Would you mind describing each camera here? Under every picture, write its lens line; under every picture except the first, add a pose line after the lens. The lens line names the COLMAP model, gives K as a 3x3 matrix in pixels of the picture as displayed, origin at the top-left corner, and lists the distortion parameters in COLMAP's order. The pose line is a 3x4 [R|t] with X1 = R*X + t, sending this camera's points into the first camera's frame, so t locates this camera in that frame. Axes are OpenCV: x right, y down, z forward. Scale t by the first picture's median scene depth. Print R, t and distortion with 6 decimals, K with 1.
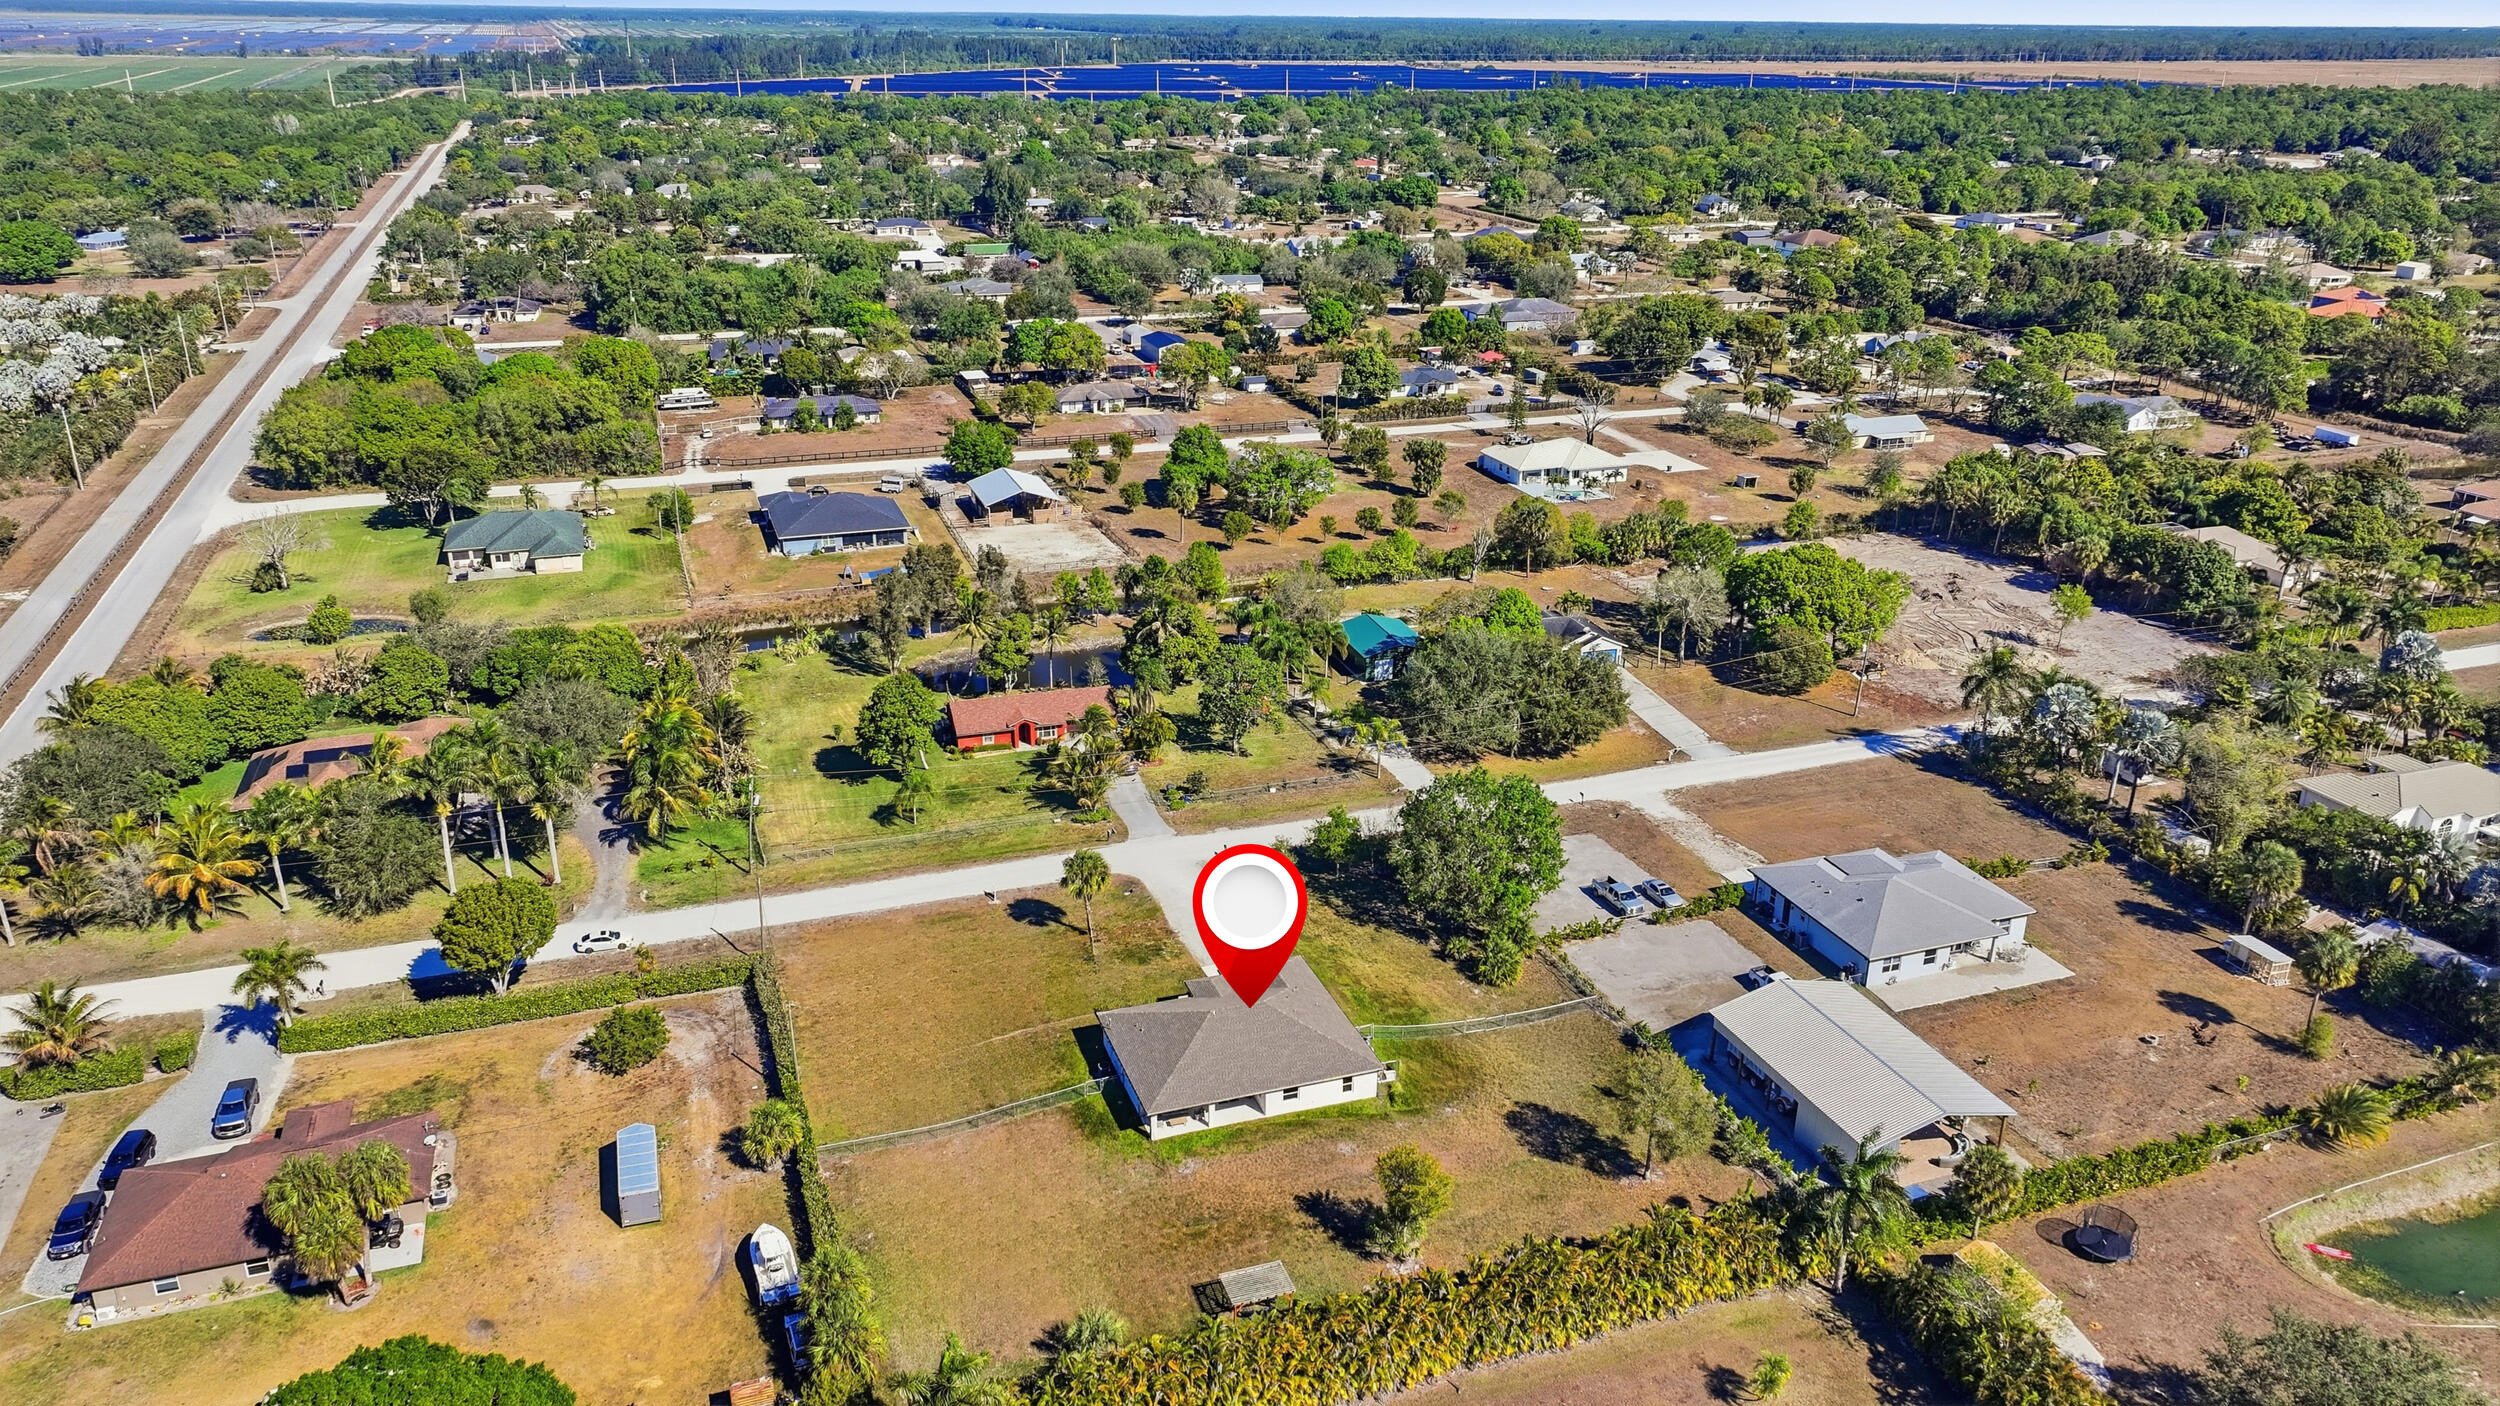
lens RADIAL K [[1718.6, 0, 1250.0], [0, 1718.6, 703.0], [0, 0, 1]] dist [0.008217, 0.004825]
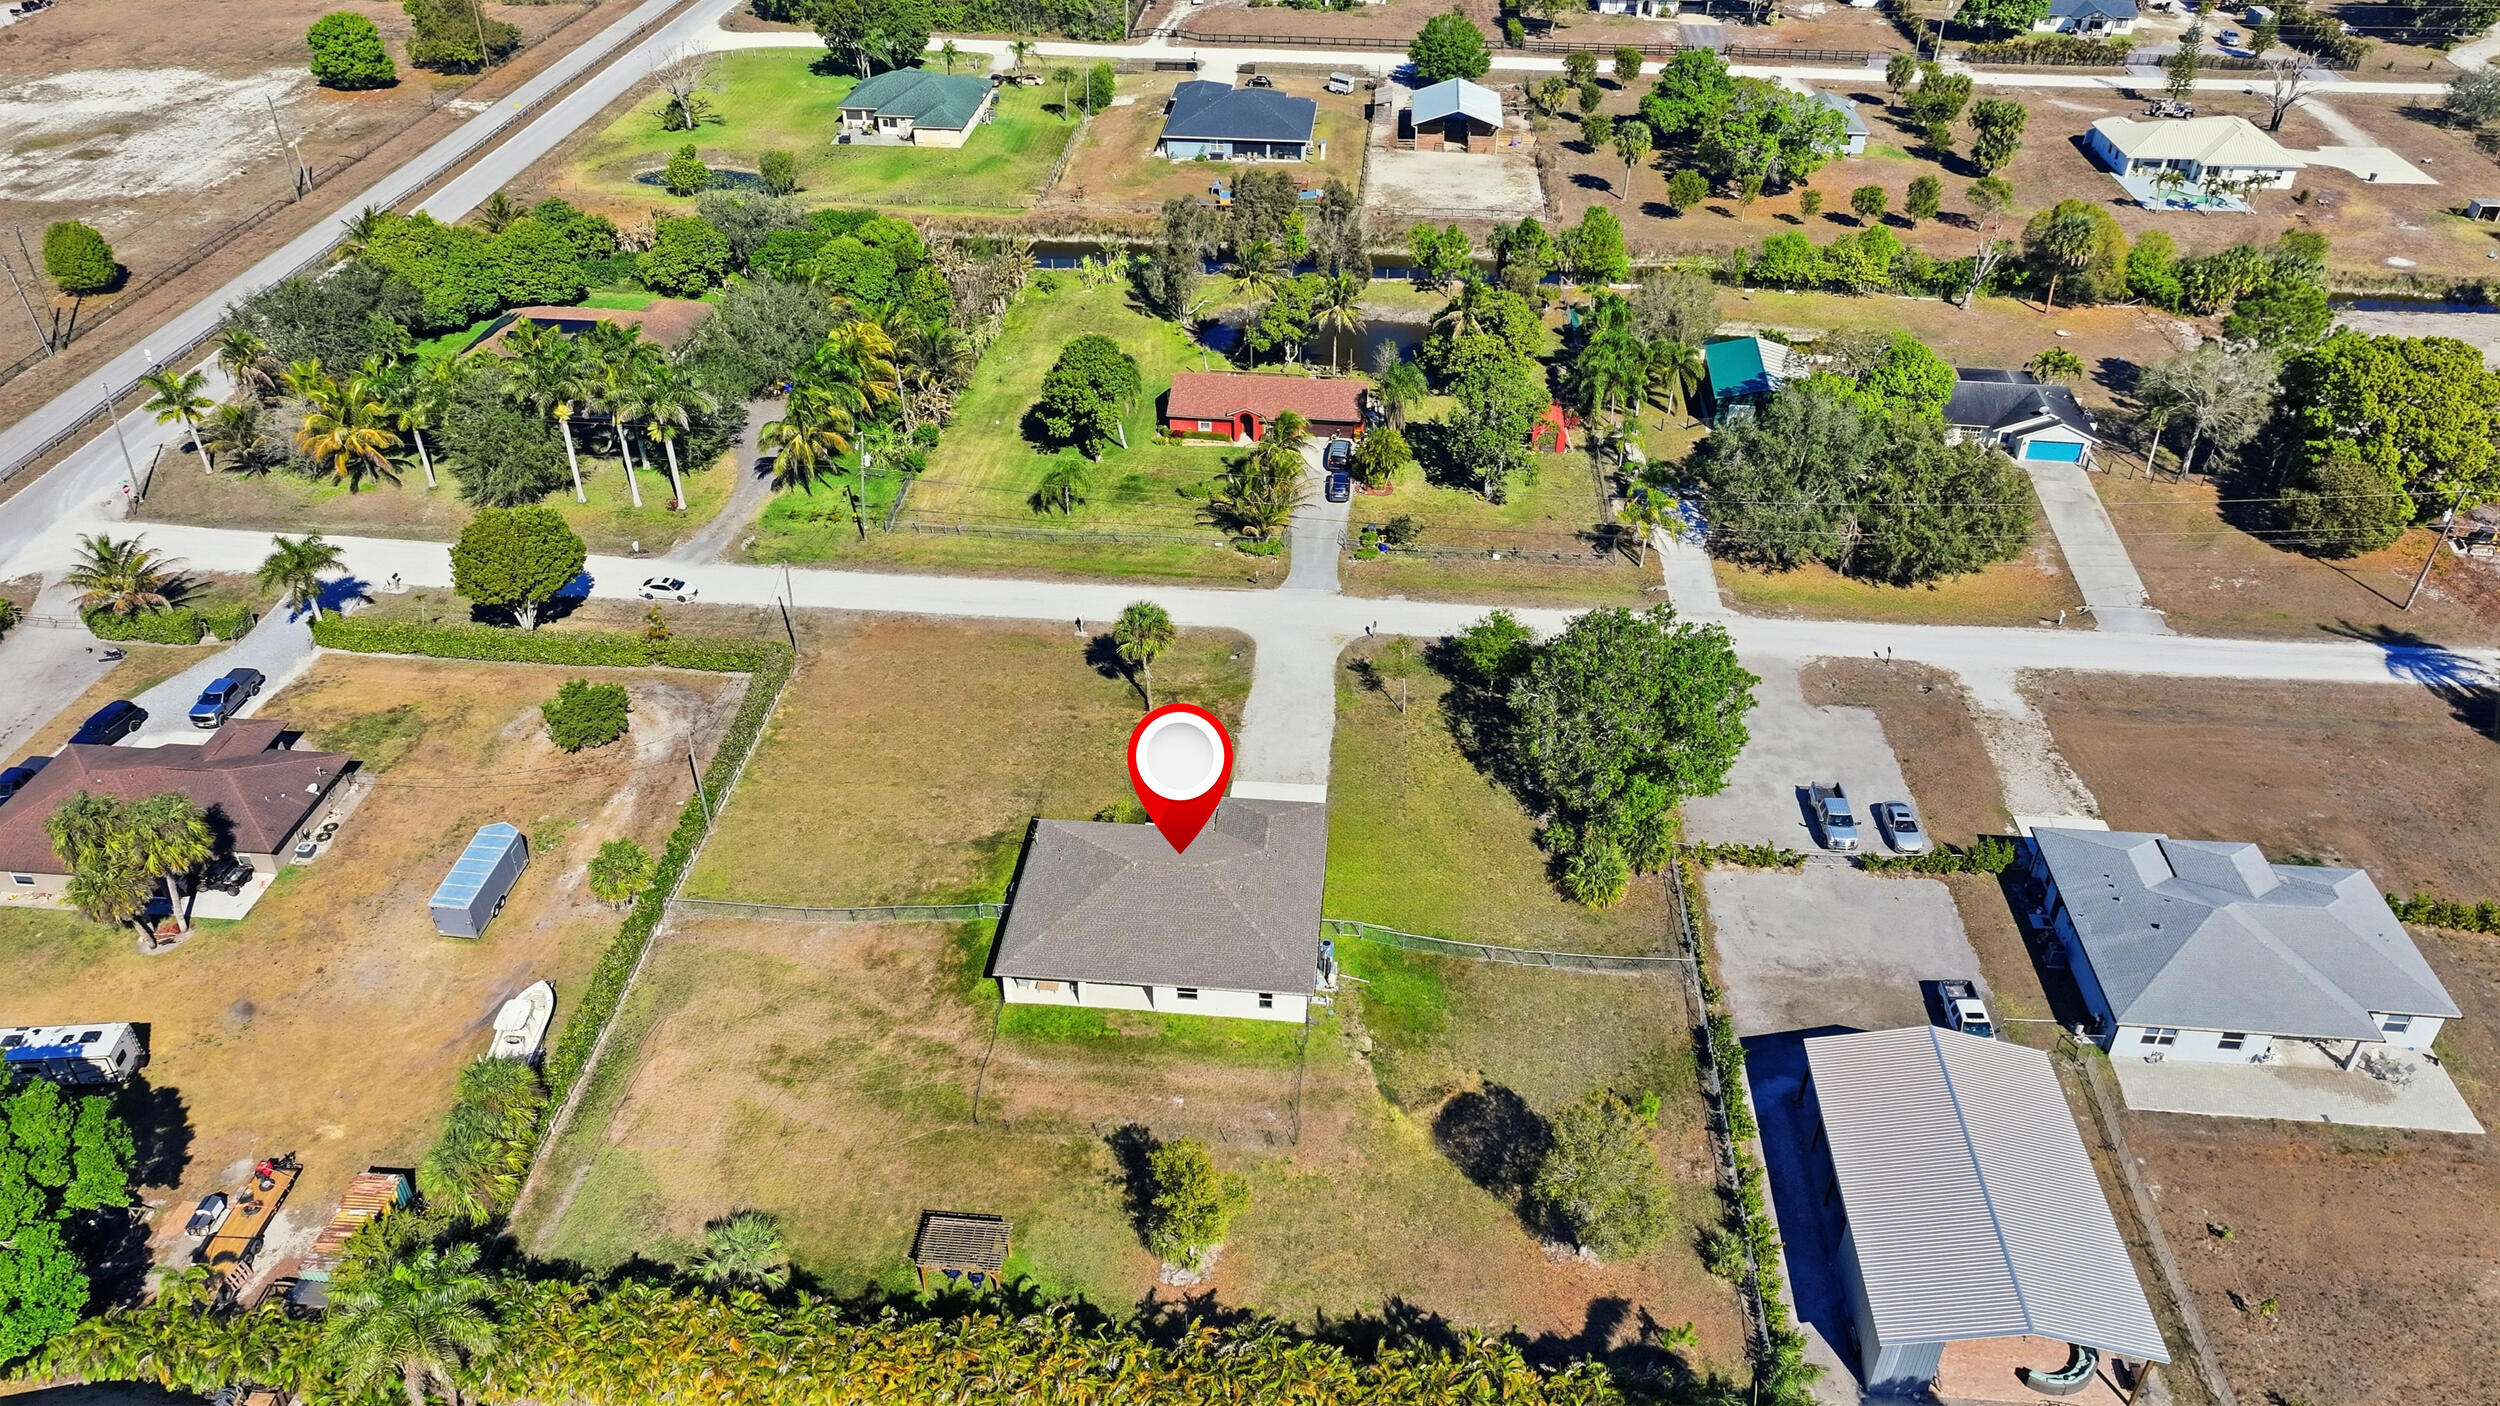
lens RADIAL K [[1718.6, 0, 1250.0], [0, 1718.6, 703.0], [0, 0, 1]] dist [0.008217, 0.004825]
pose [[0.912768, 0.233236, -0.335345, 0.150566], [-0.150381, 0.955172, 0.255014, -0.055221], [0.379791, -0.182339, 0.906924, 0.173113]]
